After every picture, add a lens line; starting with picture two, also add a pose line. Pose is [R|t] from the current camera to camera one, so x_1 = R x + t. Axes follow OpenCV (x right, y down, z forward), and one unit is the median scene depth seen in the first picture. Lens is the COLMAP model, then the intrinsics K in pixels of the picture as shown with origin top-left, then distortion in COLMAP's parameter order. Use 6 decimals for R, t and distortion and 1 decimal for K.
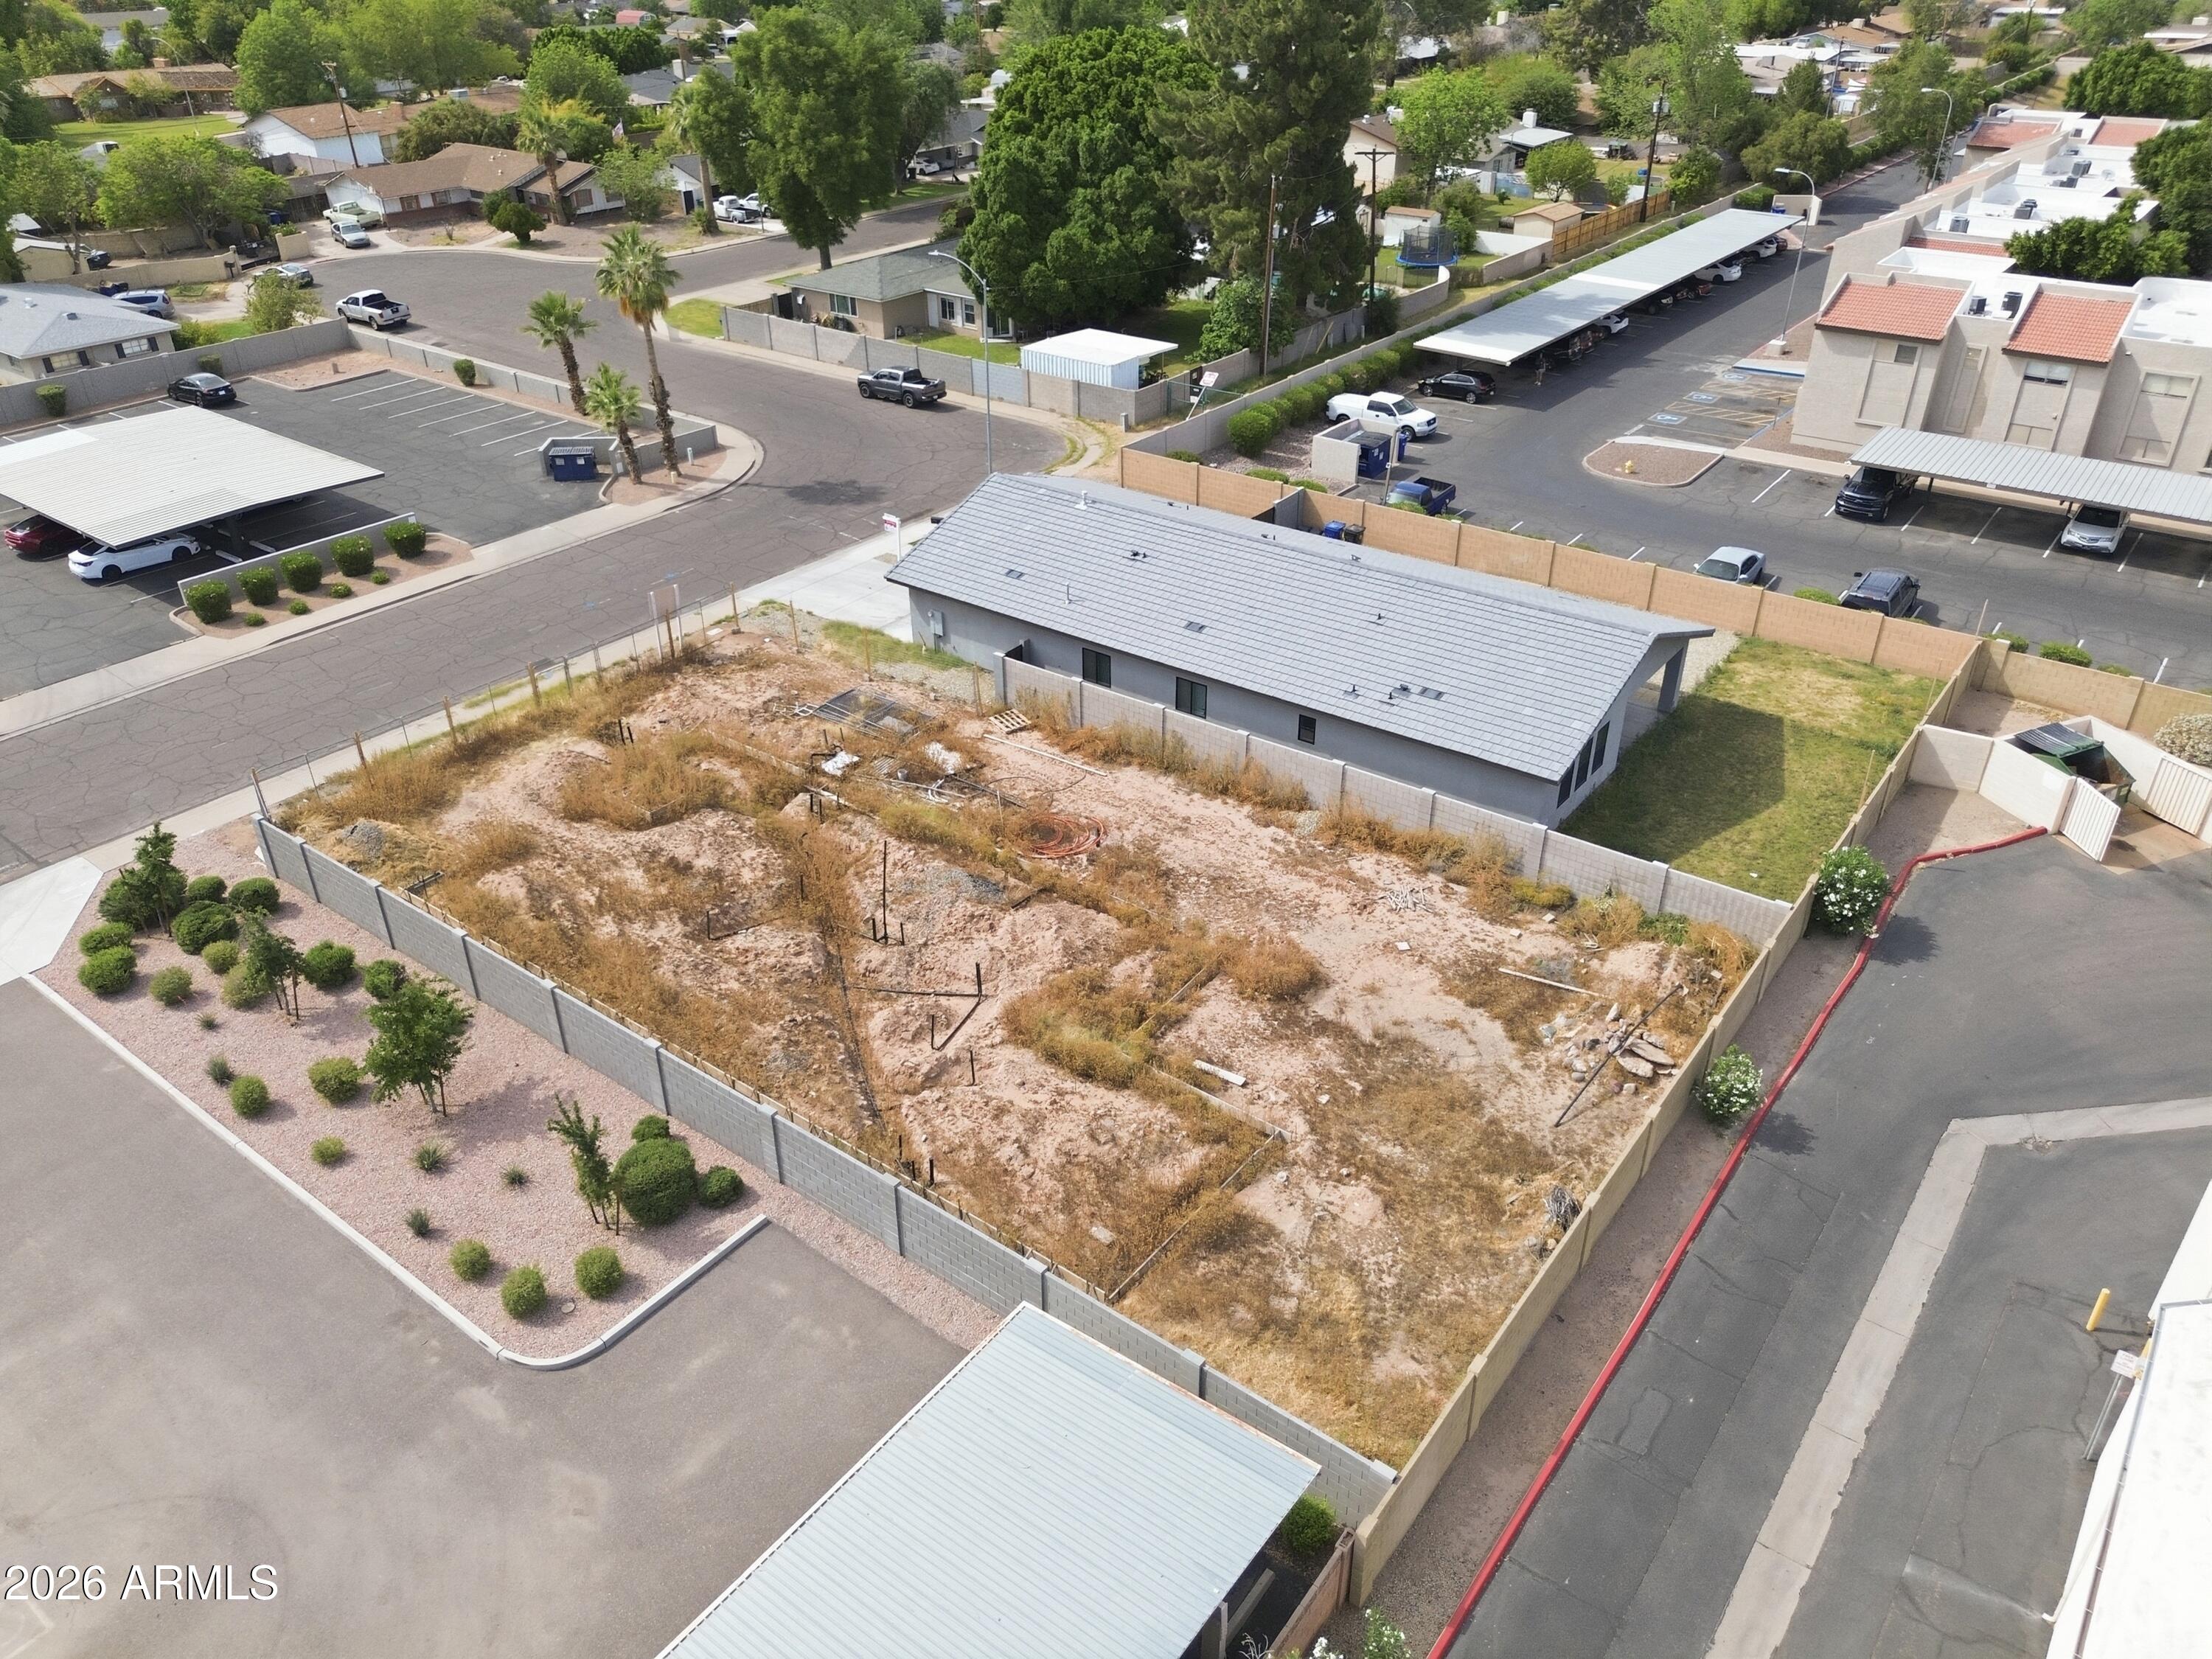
lens RADIAL K [[1573.6, 0, 1113.2], [0, 1573.6, 826.7], [0, 0, 1]] dist [0.073403, -0.081780]
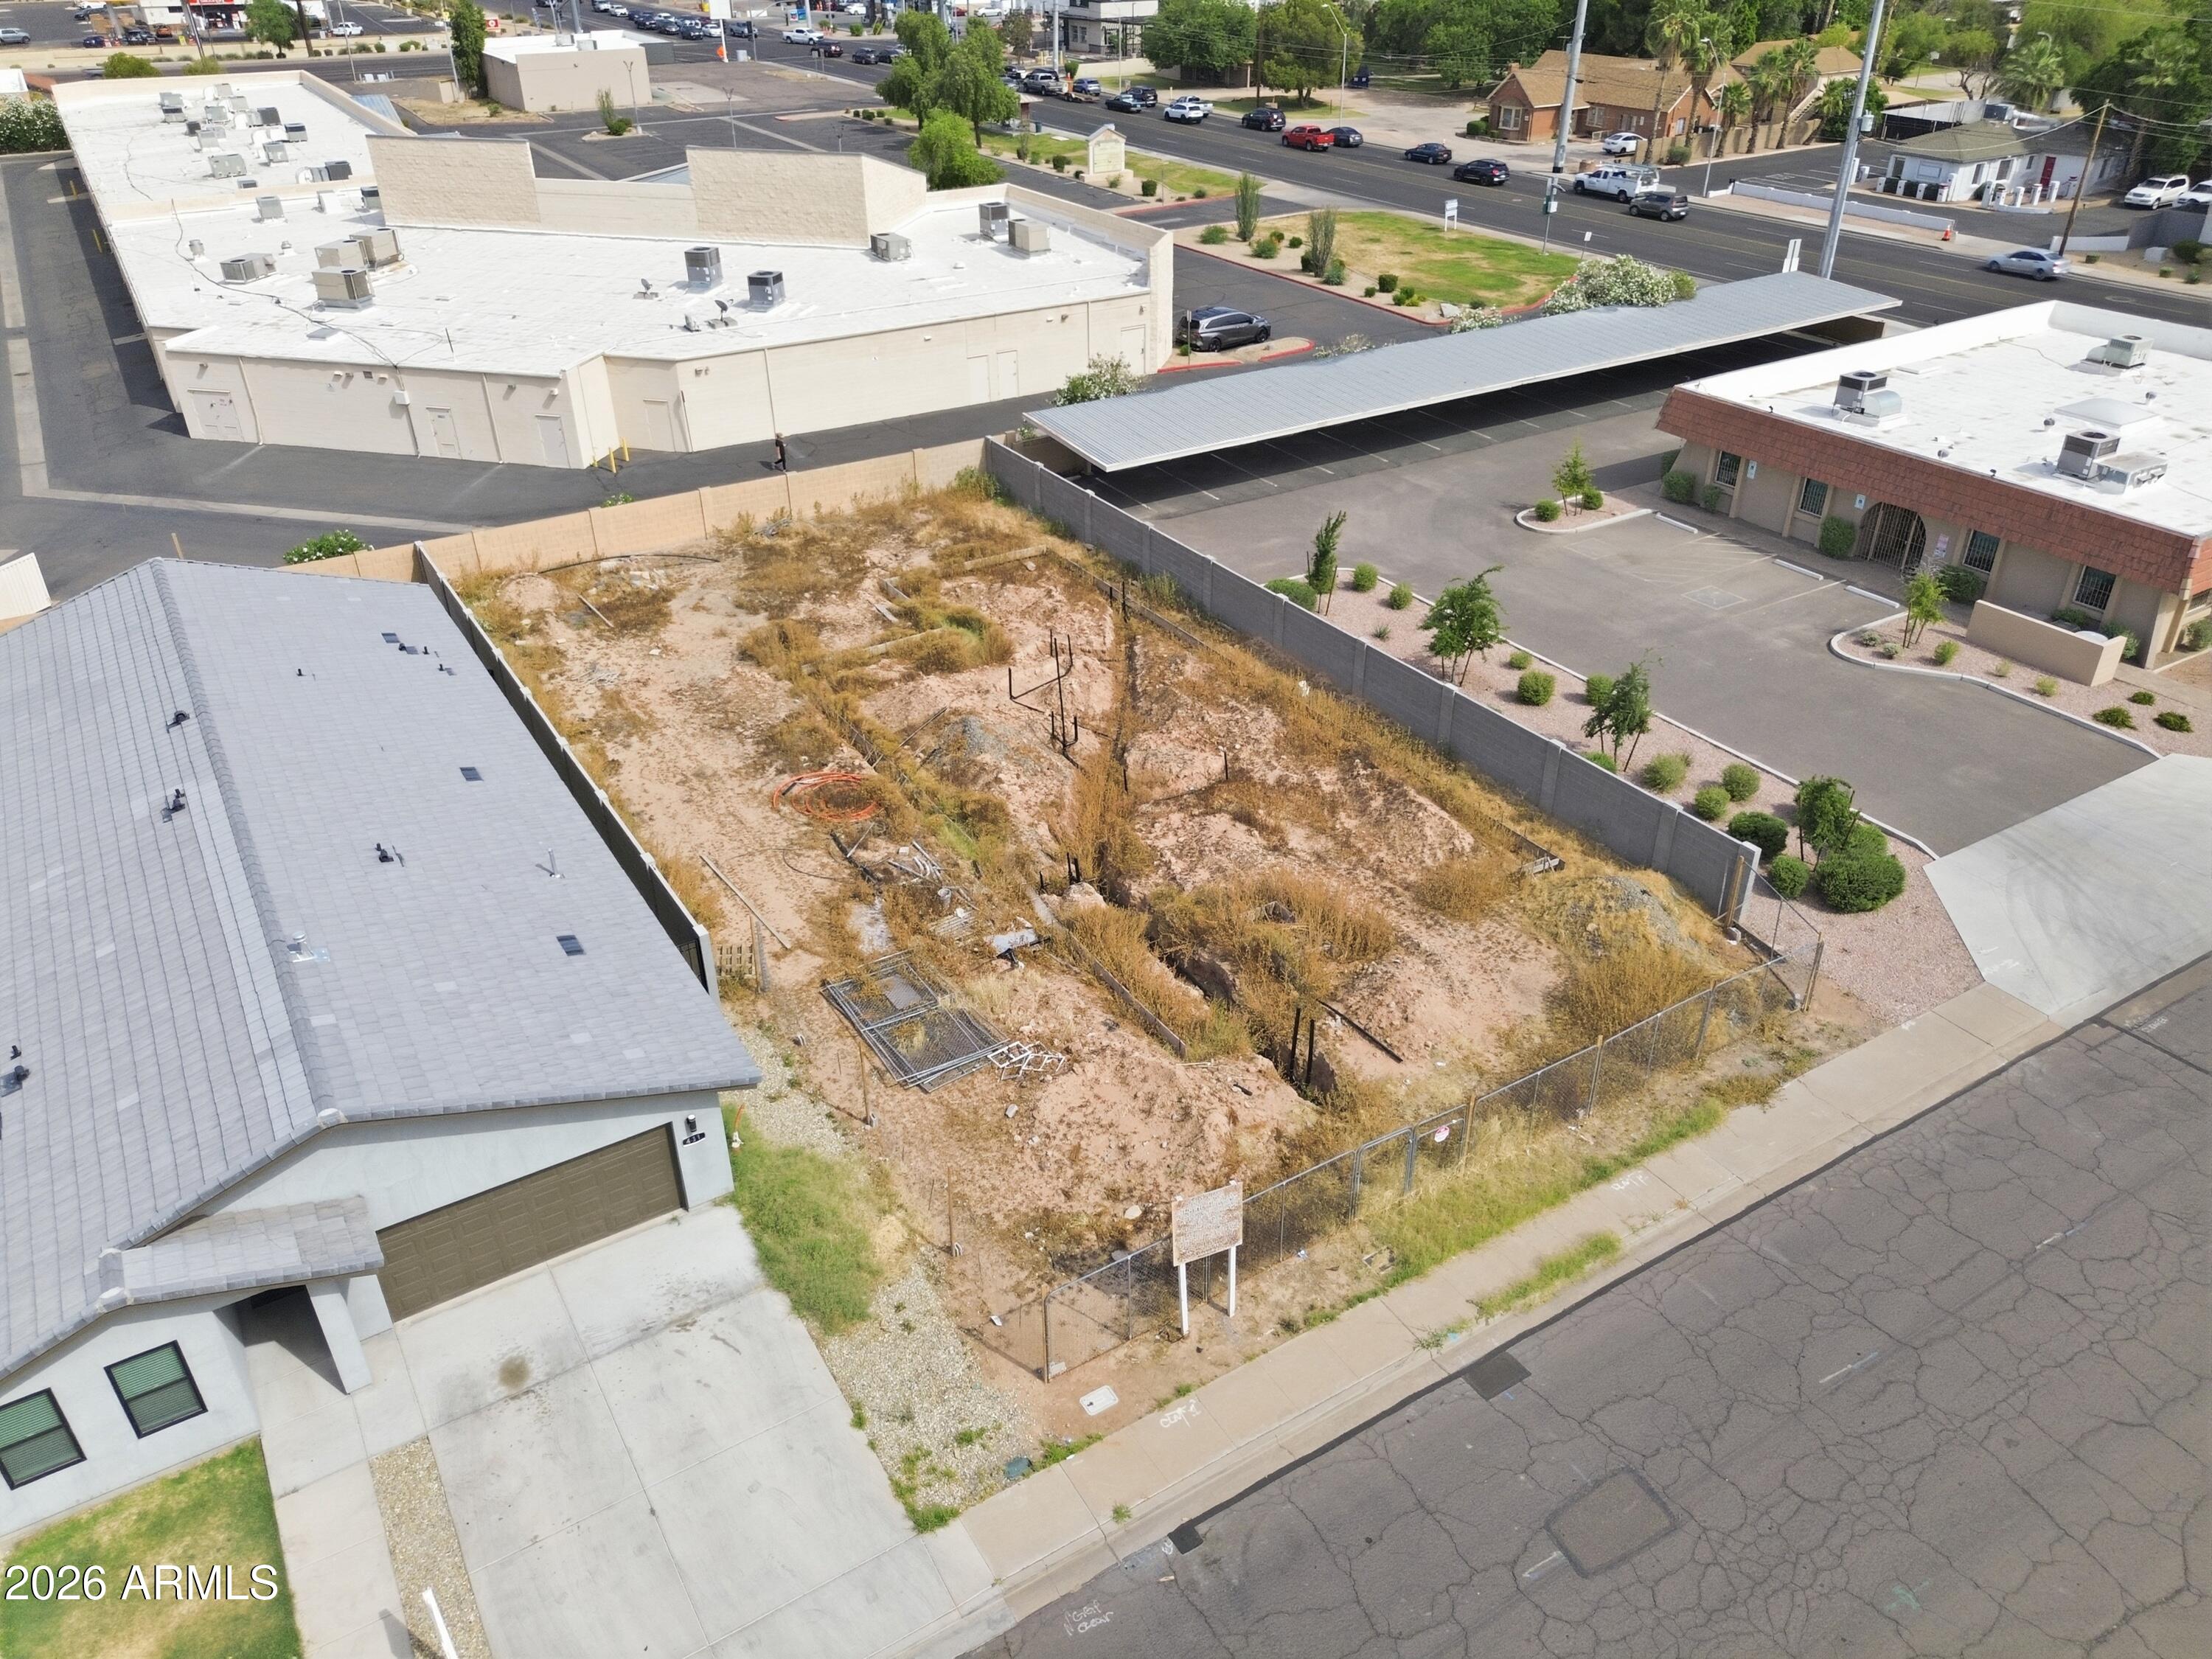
lens RADIAL K [[1573.6, 0, 1113.2], [0, 1573.6, 826.7], [0, 0, 1]] dist [0.073403, -0.081780]
pose [[-0.933861, -0.173914, 0.312503, -0.457482], [0.193854, 0.488147, 0.850960, -0.697581], [-0.300542, 0.855258, -0.422147, 1.334685]]
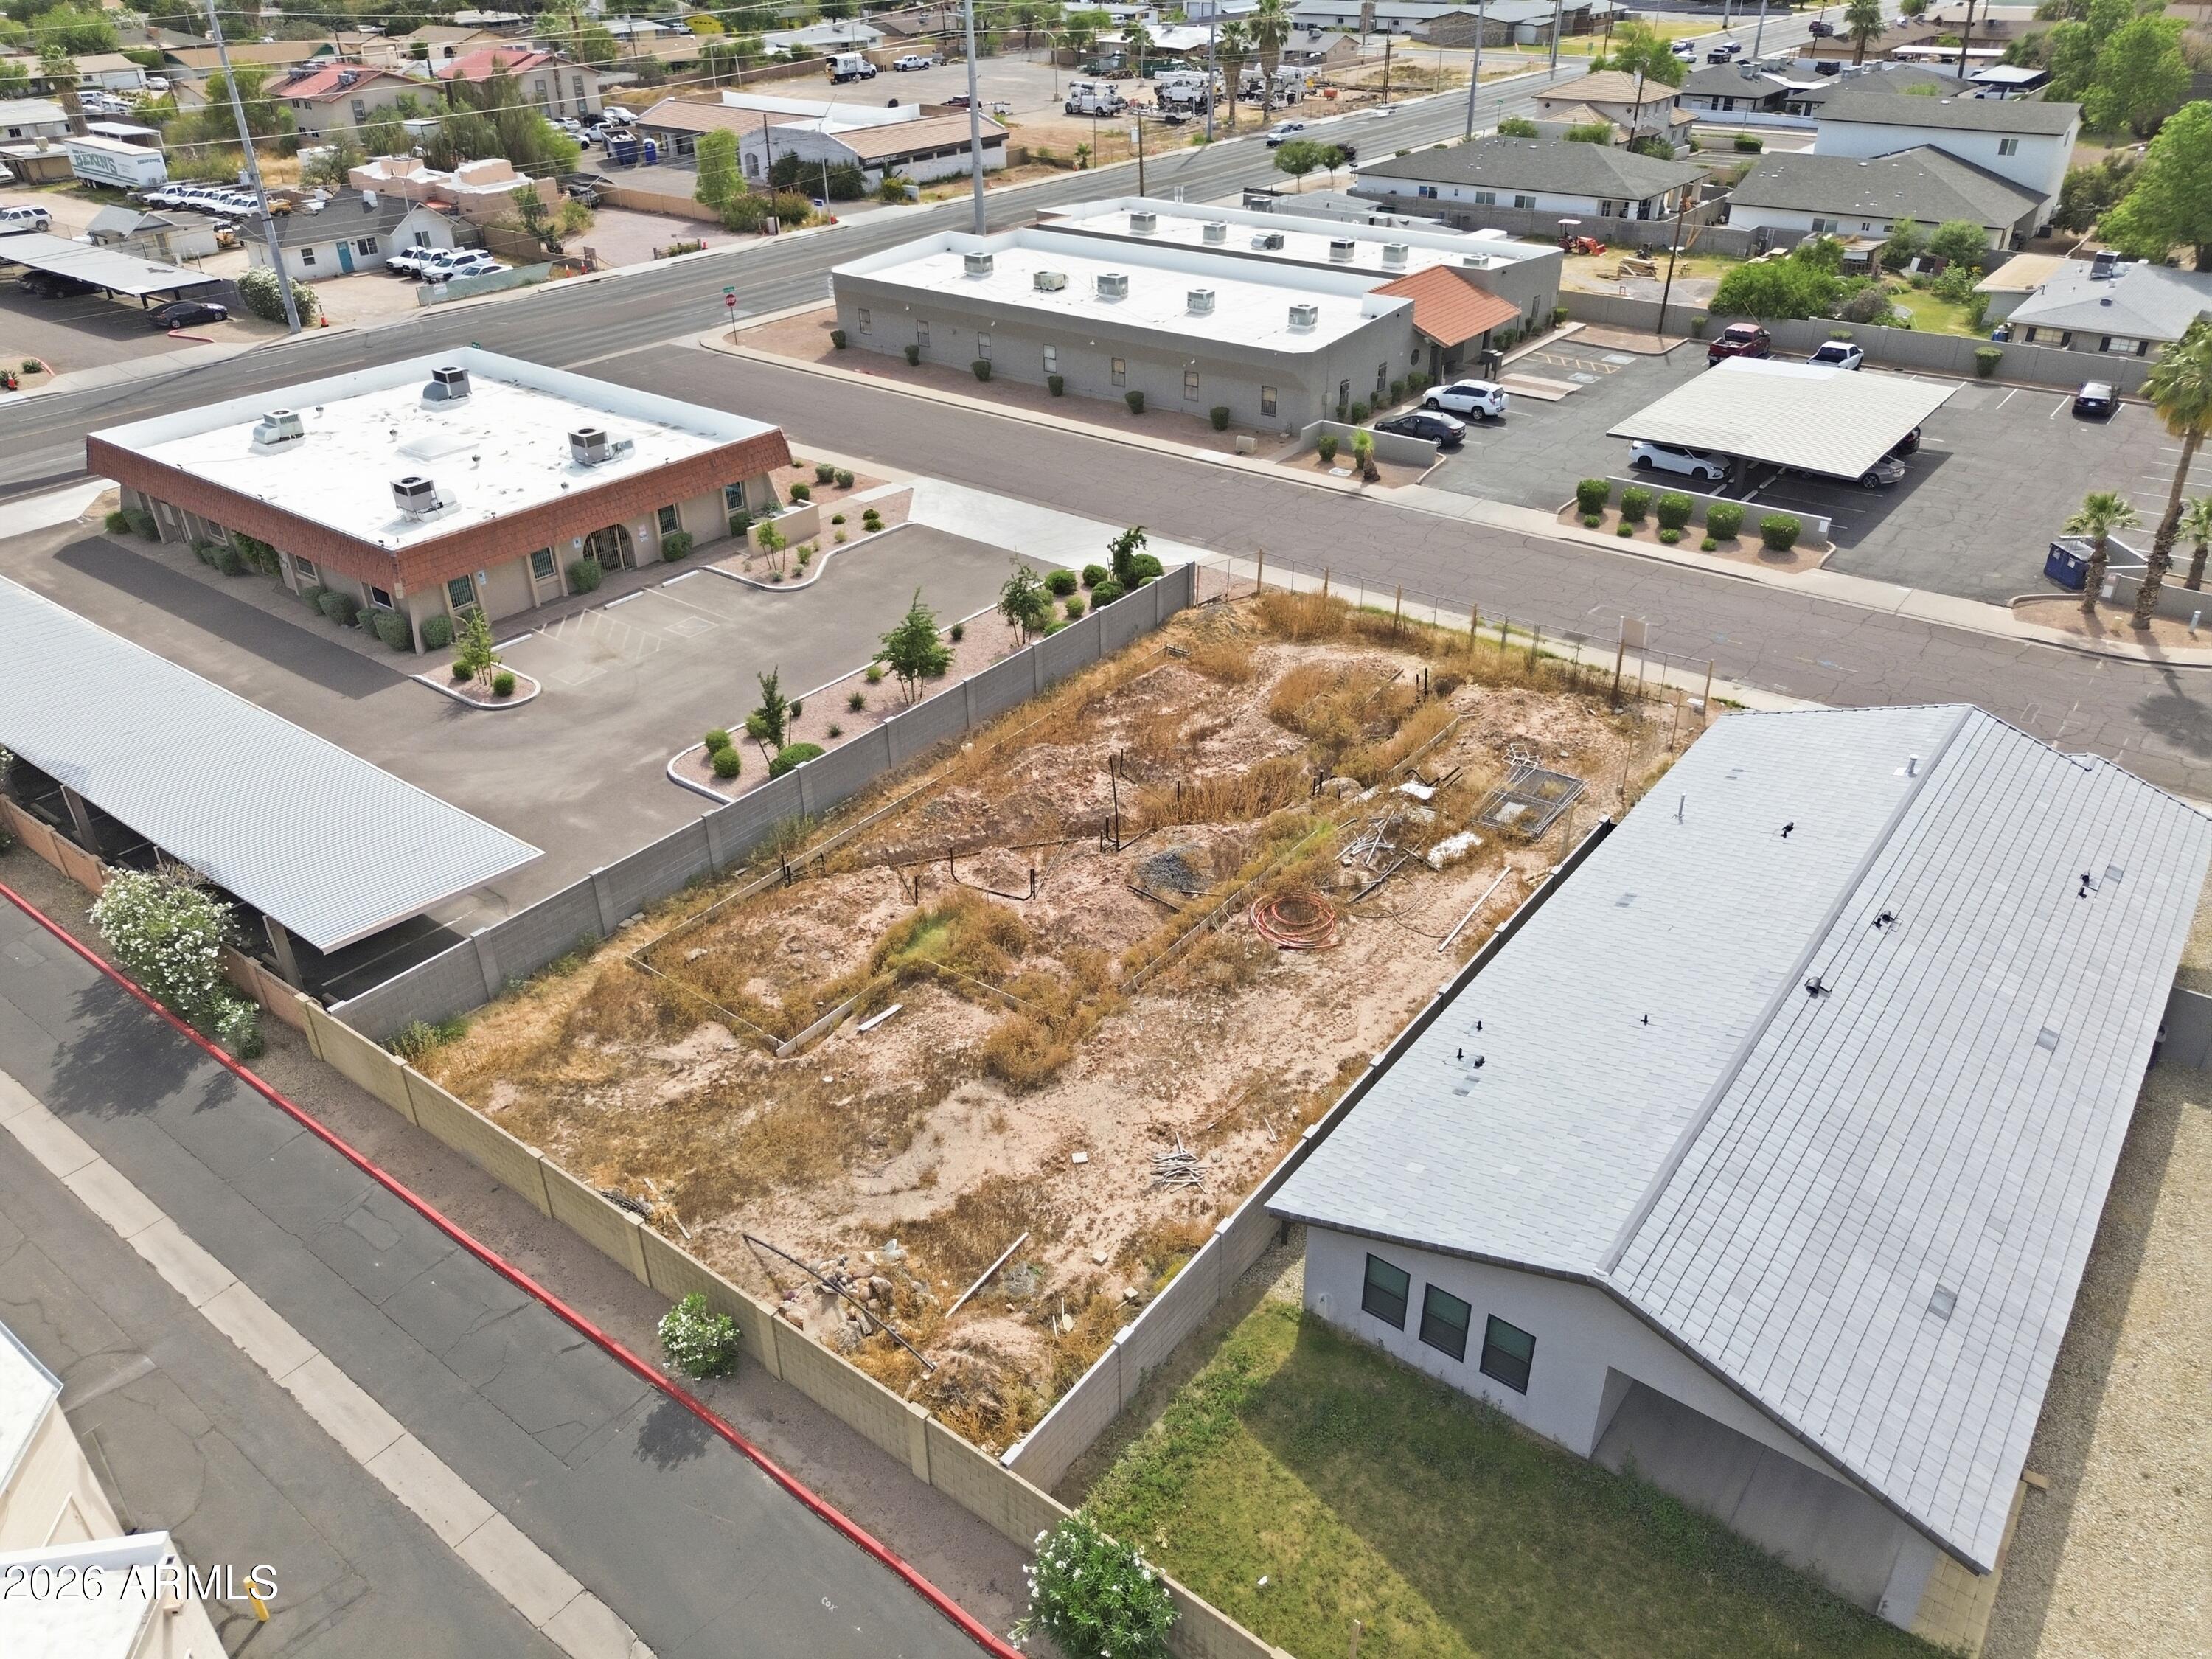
lens RADIAL K [[1573.6, 0, 1113.2], [0, 1573.6, 826.7], [0, 0, 1]] dist [0.073403, -0.081780]
pose [[-0.000547, 0.517828, -0.855484, 0.729015], [-0.505093, 0.738196, 0.447156, -0.395861], [0.863065, 0.432344, 0.261147, 0.639378]]
